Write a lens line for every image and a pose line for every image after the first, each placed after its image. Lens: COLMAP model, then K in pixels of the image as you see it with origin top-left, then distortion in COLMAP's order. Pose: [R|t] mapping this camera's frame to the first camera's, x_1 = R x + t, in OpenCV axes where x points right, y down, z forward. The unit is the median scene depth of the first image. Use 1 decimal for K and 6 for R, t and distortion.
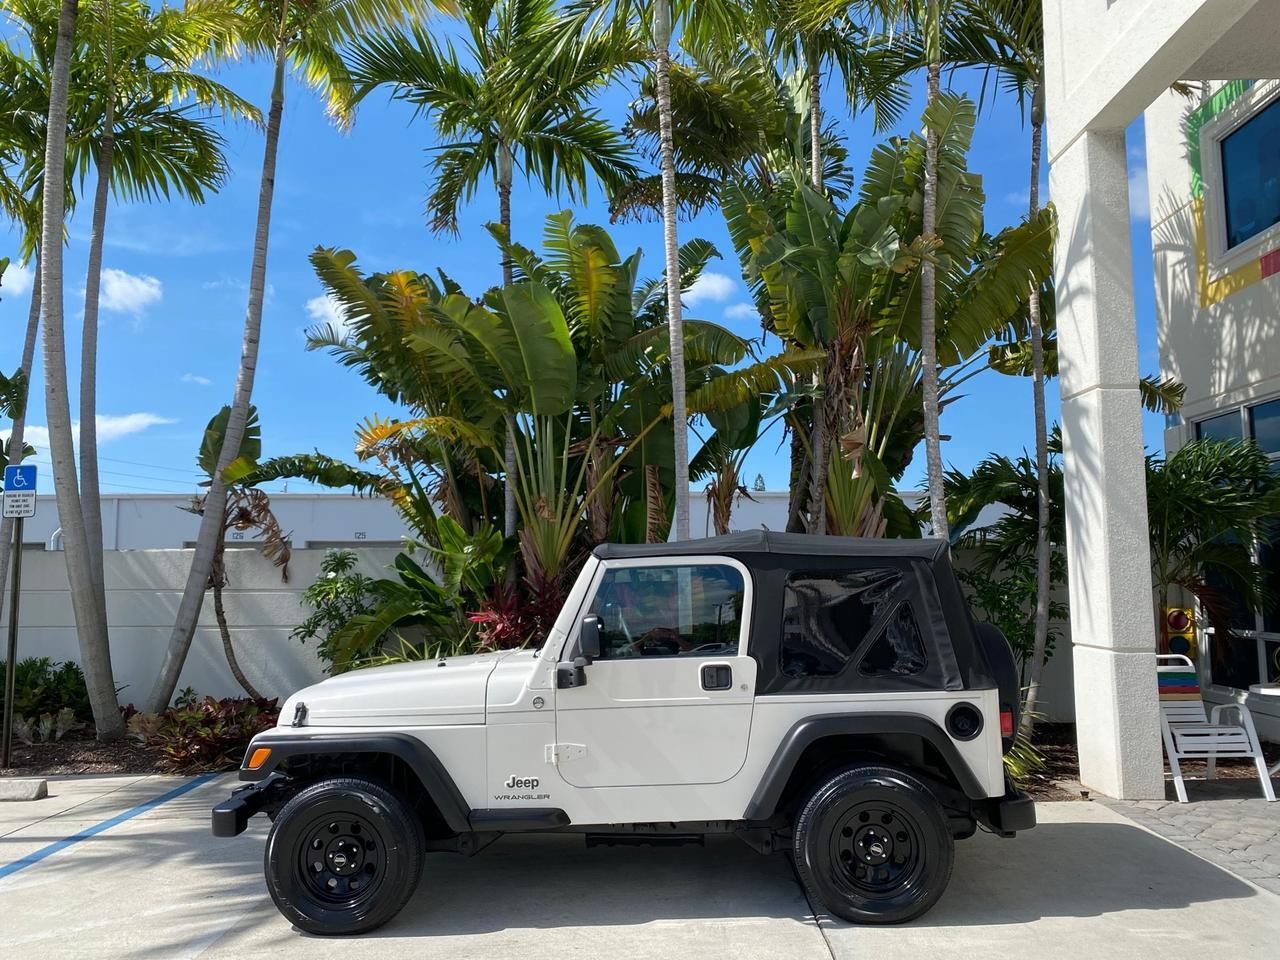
lens RADIAL K [[985.2, 0, 640.3], [0, 985.2, 467.8], [0, 0, 1]] dist [0.023010, -0.026682]
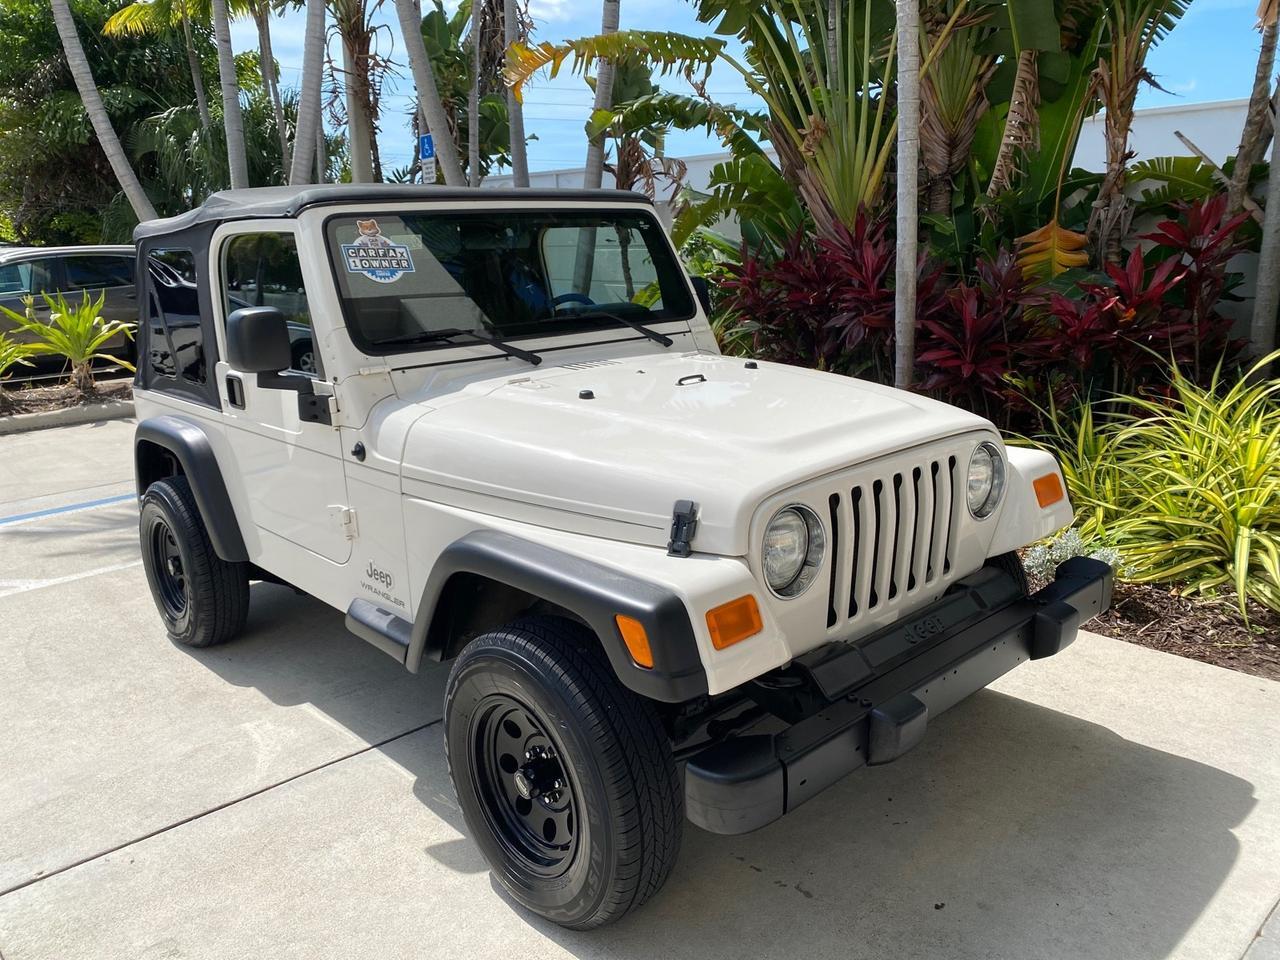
lens RADIAL K [[985.2, 0, 636.9], [0, 985.2, 475.4], [0, 0, 1]] dist [0.023010, -0.026682]
pose [[0.678741, 0.162628, -0.716145, 0.380237], [0.102765, 0.944544, 0.311891, 0.034643], [0.727152, -0.285288, 0.624388, 0.345098]]
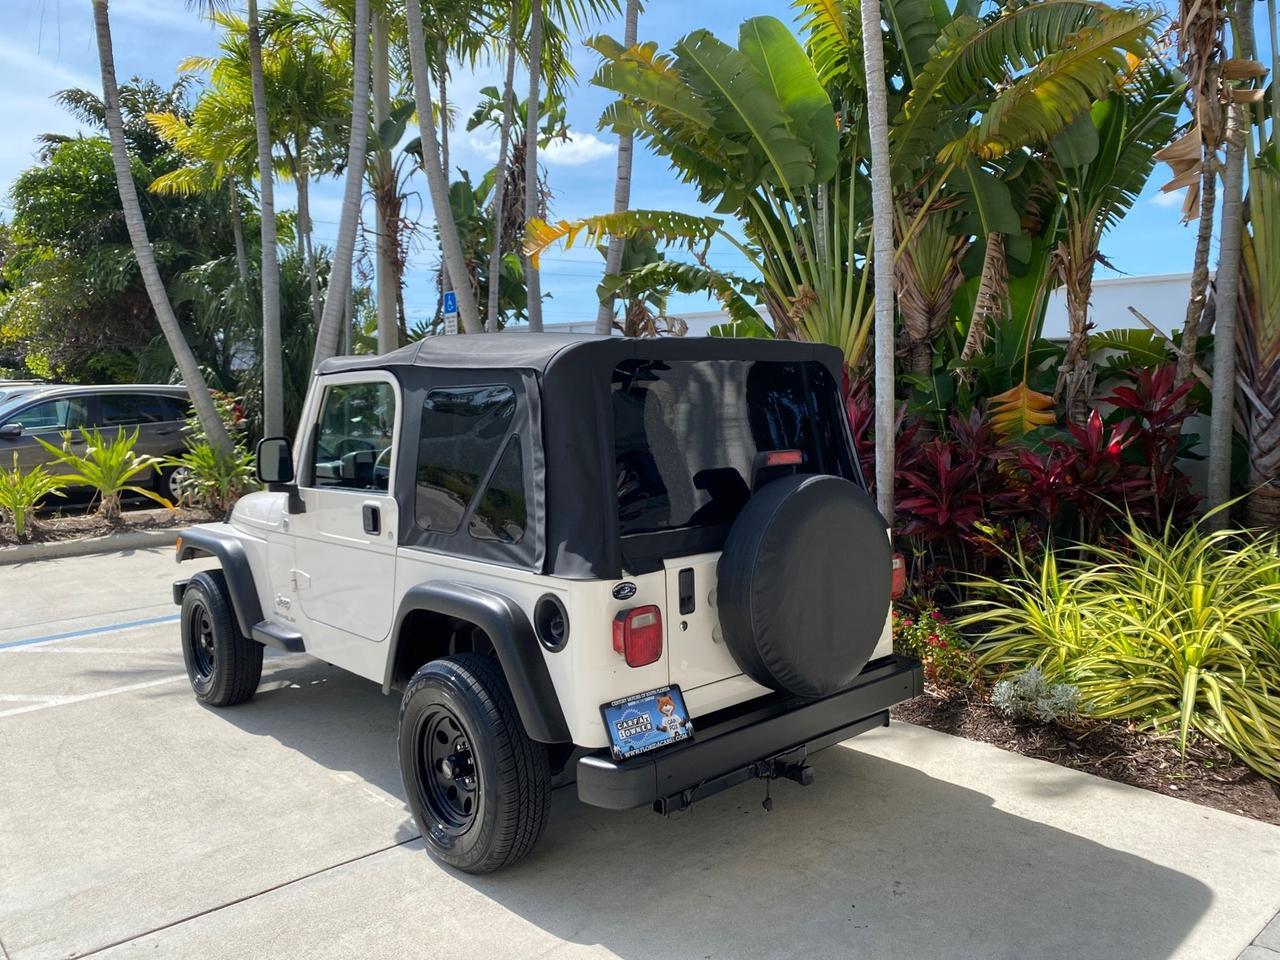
lens RADIAL K [[985.2, 0, 635.7], [0, 985.2, 480.4], [0, 0, 1]] dist [0.023010, -0.026682]
pose [[0.670965, 0.075451, -0.737641, 0.414936], [0.083851, 0.980707, 0.176584, 0.027685], [0.736733, -0.180334, 0.651693, 0.320266]]
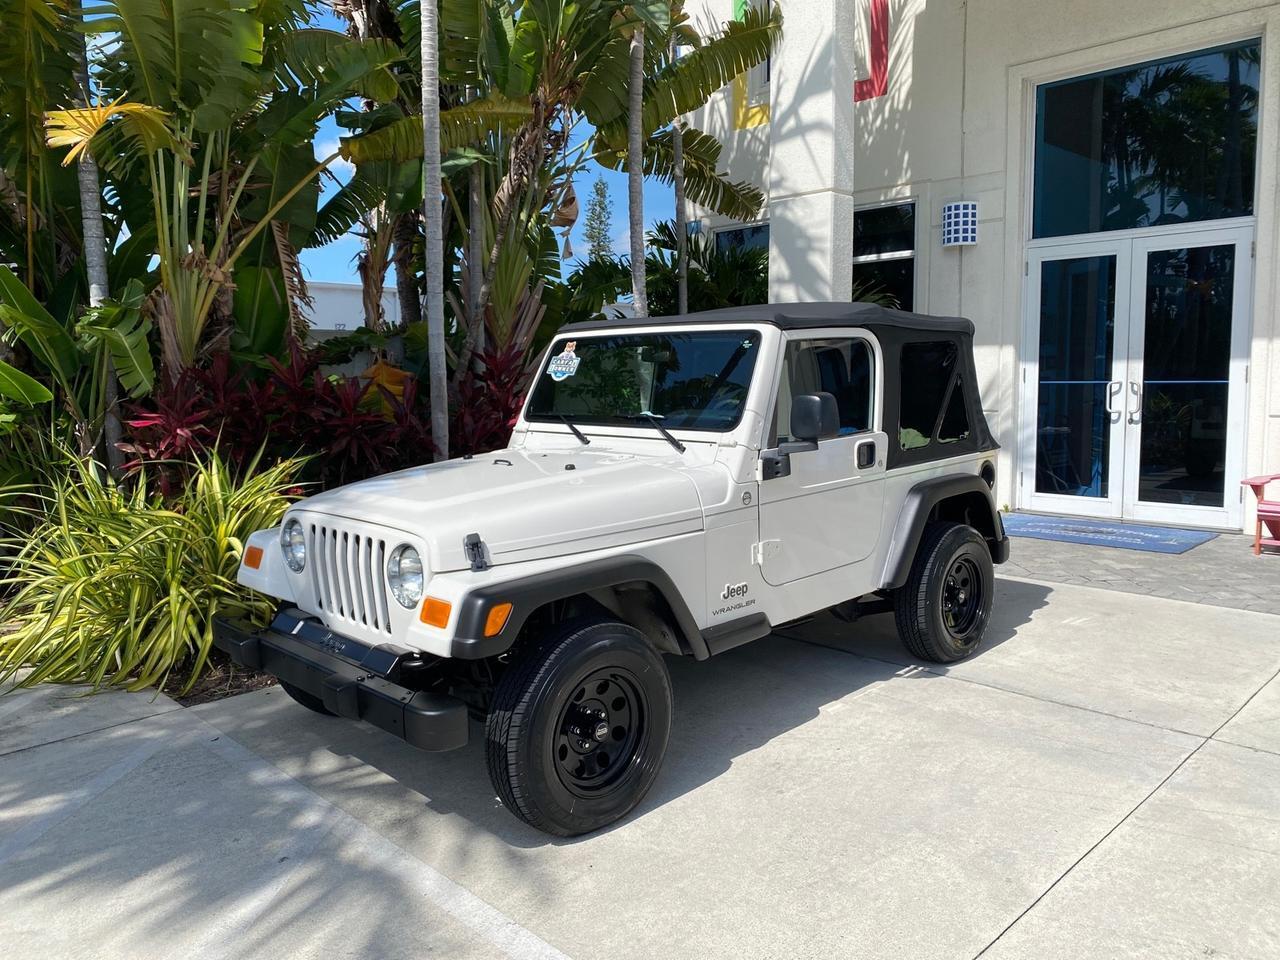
lens RADIAL K [[985.2, 0, 642.3], [0, 985.2, 472.6], [0, 0, 1]] dist [0.023010, -0.026682]
pose [[0.705206, -0.076875, 0.704823, -0.379046], [-0.069211, 0.981892, 0.176344, 0.038111], [-0.705616, -0.173141, 0.687116, 0.248809]]
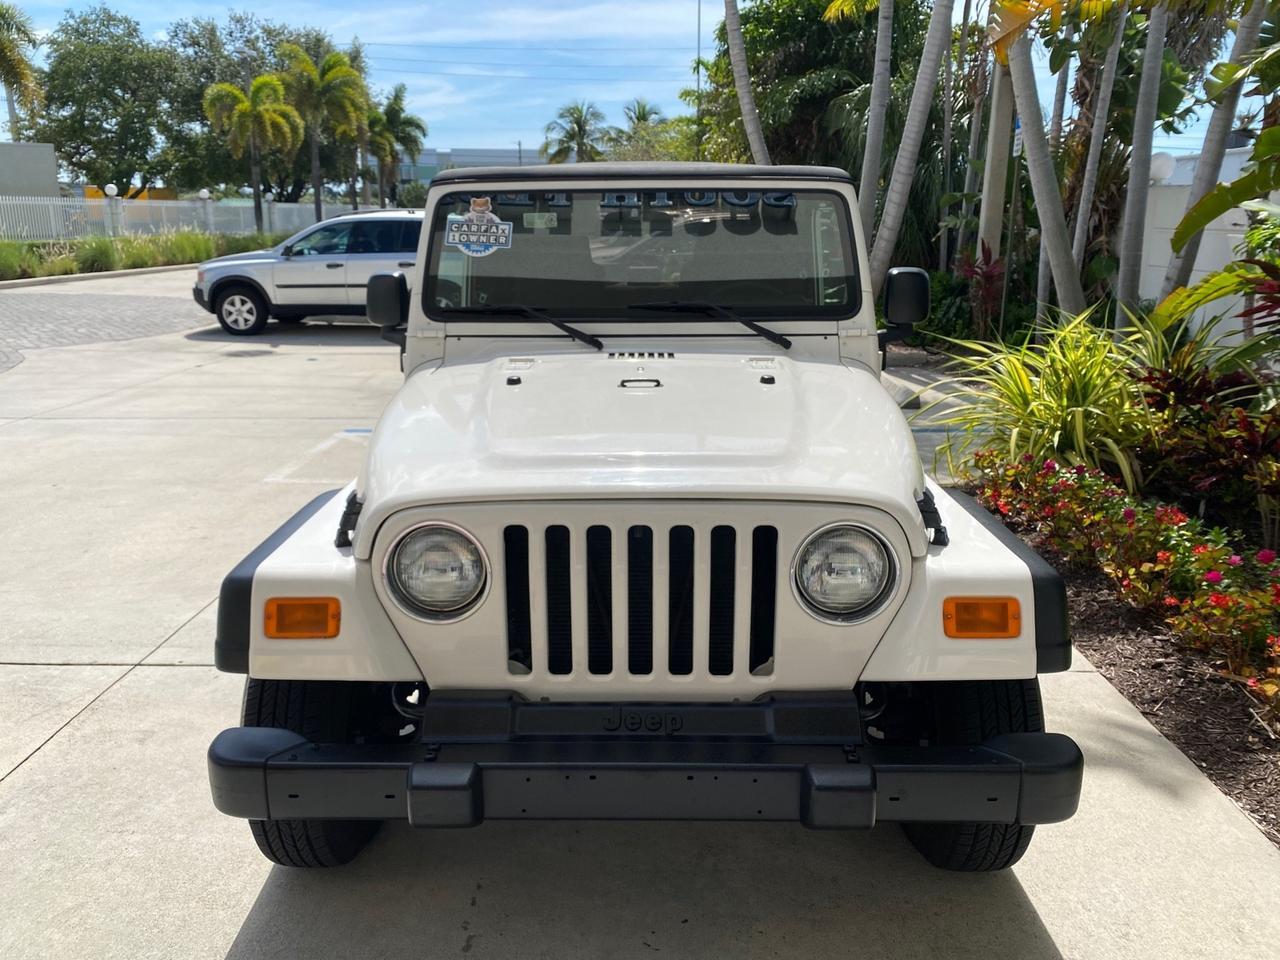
lens RADIAL K [[985.2, 0, 629.0], [0, 985.2, 483.2], [0, 0, 1]] dist [0.023010, -0.026682]
pose [[0.005025, -0.220313, 0.975416, -0.396757], [-0.101492, 0.970279, 0.219676, 0.081167], [-0.994824, -0.100101, -0.017484, 0.594480]]
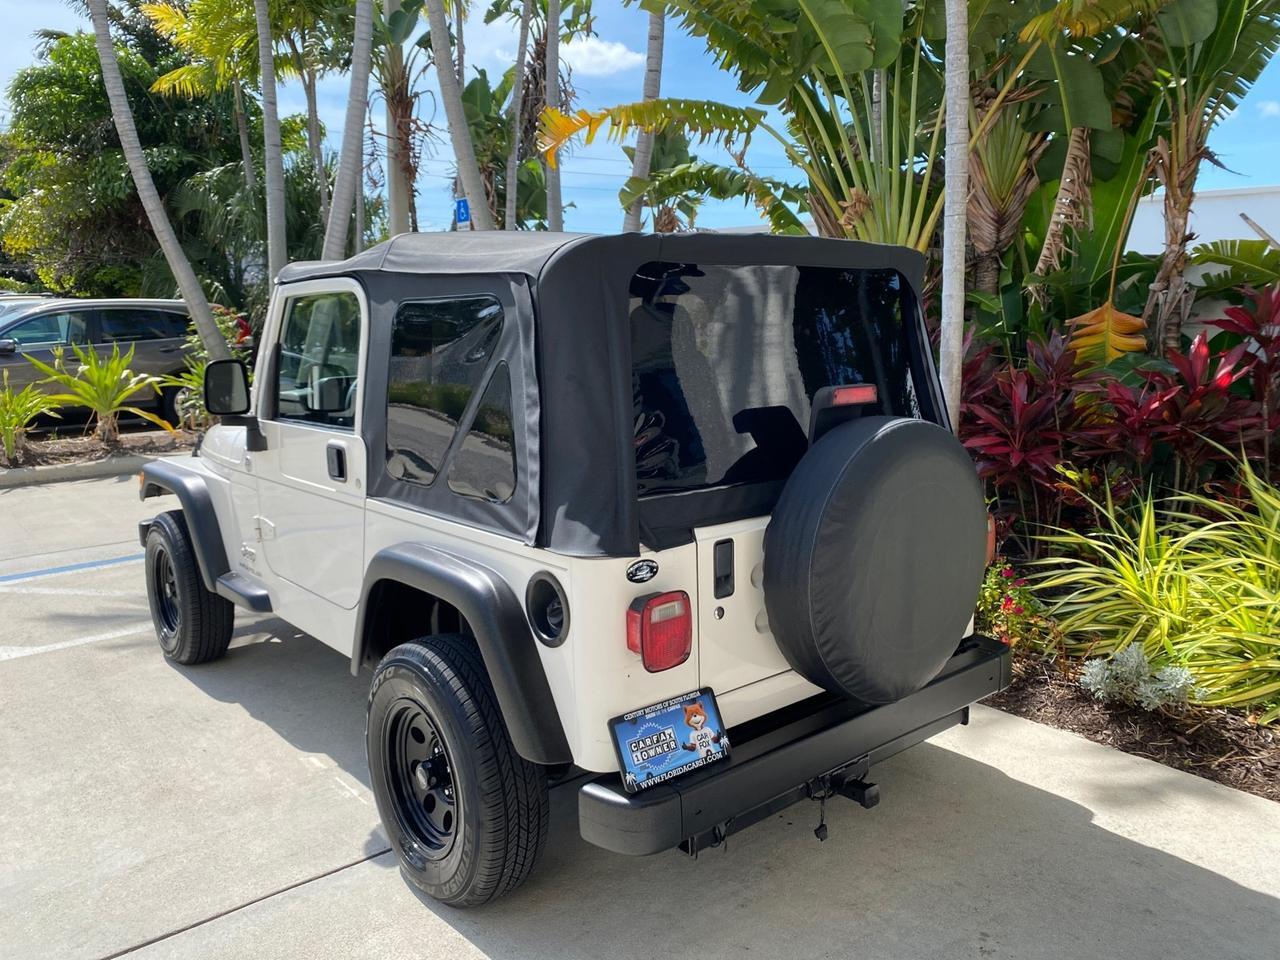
lens RADIAL K [[985.2, 0, 637.4], [0, 985.2, 479.4], [0, 0, 1]] dist [0.023010, -0.026682]
pose [[0.650393, 0.141327, -0.746335, 0.357421], [0.078233, 0.964851, 0.250881, 0.036175], [0.755559, -0.221559, 0.616476, 0.372927]]
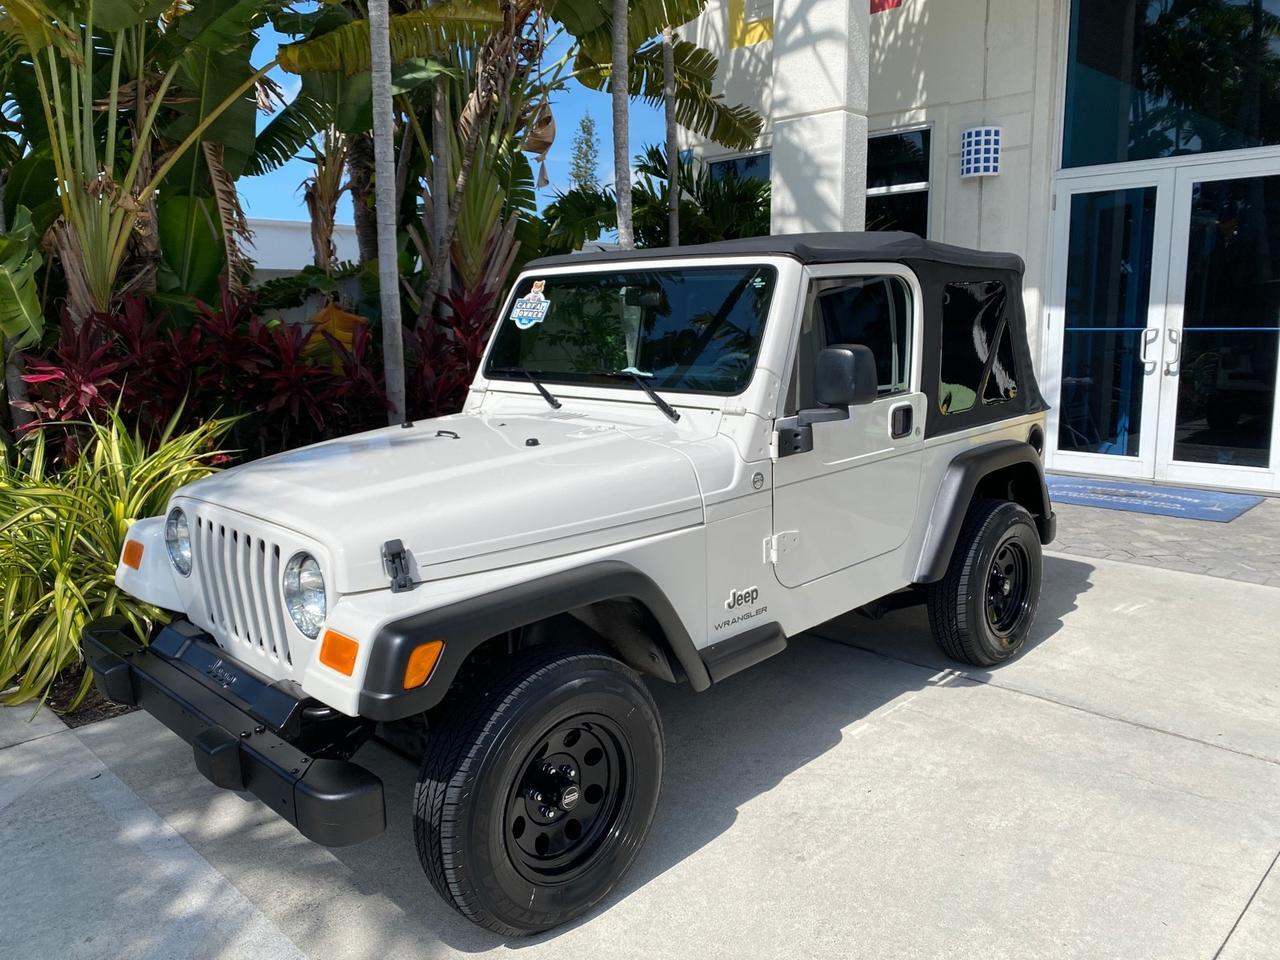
lens RADIAL K [[985.2, 0, 641.3], [0, 985.2, 472.8], [0, 0, 1]] dist [0.023010, -0.026682]
pose [[0.697515, -0.116293, 0.707070, -0.313268], [-0.071015, 0.970667, 0.229702, 0.044172], [-0.713042, -0.210433, 0.668796, 0.311354]]
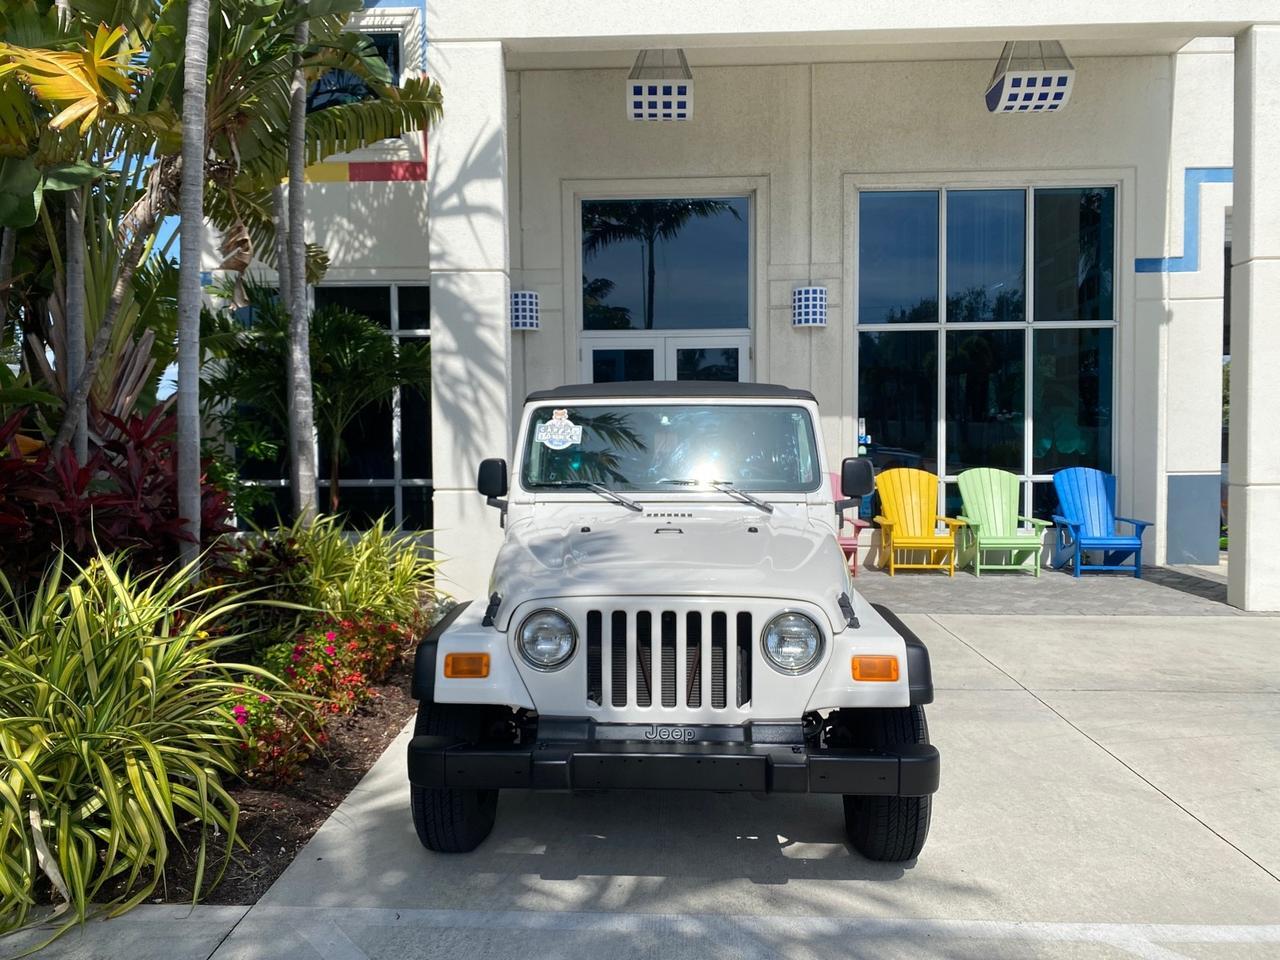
lens RADIAL K [[985.2, 0, 632.9], [0, 985.2, 470.9], [0, 0, 1]] dist [0.023010, -0.026682]
pose [[0.029258, -0.032013, 0.999059, -0.544785], [-0.104270, 0.993936, 0.034902, 0.075054], [-0.994119, -0.105193, 0.025742, 0.596703]]
